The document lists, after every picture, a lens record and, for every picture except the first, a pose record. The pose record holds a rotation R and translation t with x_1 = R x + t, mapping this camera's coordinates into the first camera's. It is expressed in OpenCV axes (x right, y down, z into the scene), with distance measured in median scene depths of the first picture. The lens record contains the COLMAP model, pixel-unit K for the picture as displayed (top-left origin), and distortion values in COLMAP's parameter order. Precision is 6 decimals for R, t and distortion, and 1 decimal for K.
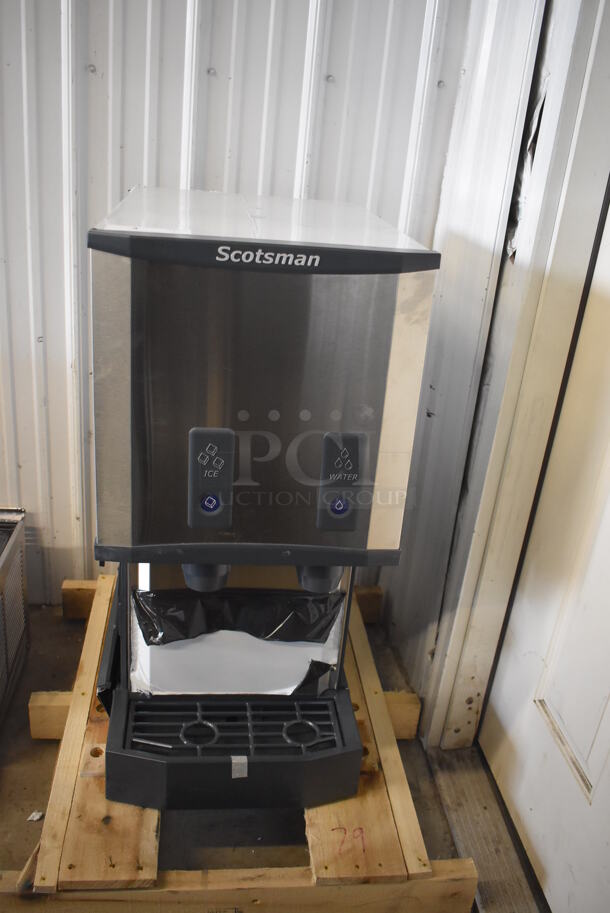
lens RADIAL K [[801.2, 0, 306.3], [0, 801.2, 459.9], [0, 0, 1]] dist [-0.098198, 0.031737]
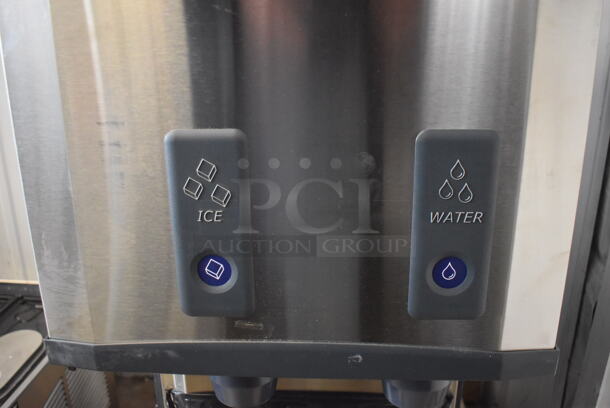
lens RADIAL K [[535.3, 0, 304.3], [0, 535.3, 203.1], [0, 0, 1]] dist [-0.098198, 0.031737]
pose [[0.983416, -0.035832, -0.177787, 0.008707], [0.019427, 0.995460, -0.093173, 0.035693], [0.180318, 0.088174, 0.979648, 0.529722]]
